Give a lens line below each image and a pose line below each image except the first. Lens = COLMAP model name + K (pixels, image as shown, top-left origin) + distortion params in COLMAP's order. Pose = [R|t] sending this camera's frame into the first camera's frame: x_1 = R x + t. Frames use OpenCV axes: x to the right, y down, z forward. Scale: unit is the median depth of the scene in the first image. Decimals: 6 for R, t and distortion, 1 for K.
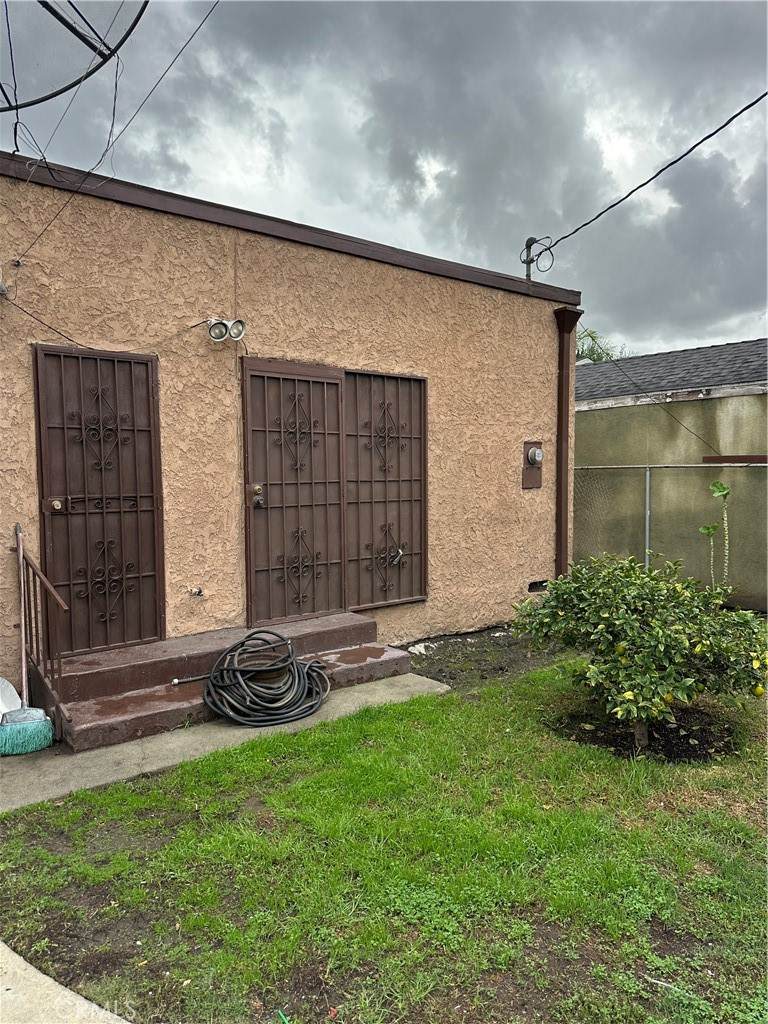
lens RADIAL K [[692.3, 0, 373.3], [0, 692.3, 519.0], [0, 0, 1]] dist [0.126420, -0.201805]
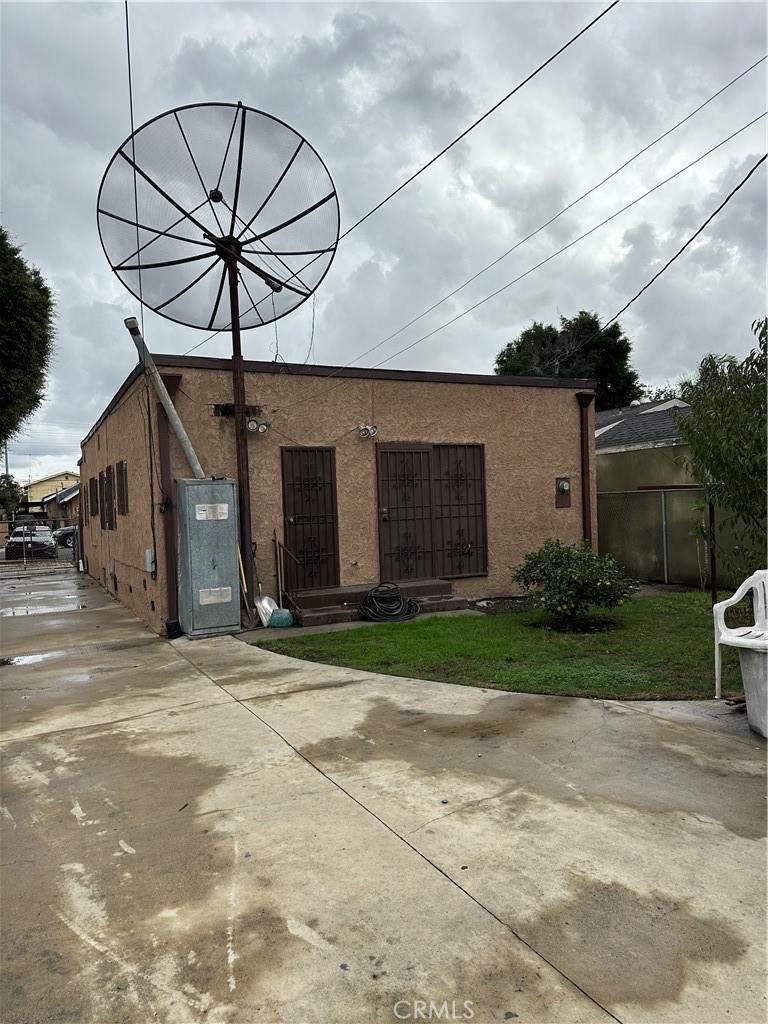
lens RADIAL K [[692.3, 0, 373.3], [0, 692.3, 519.0], [0, 0, 1]] dist [0.126420, -0.201805]
pose [[0.972663, -0.020213, -0.231341, 0.224844], [0.011035, 0.999102, -0.040899, 0.052909], [0.231960, 0.037228, 0.972013, -0.791636]]
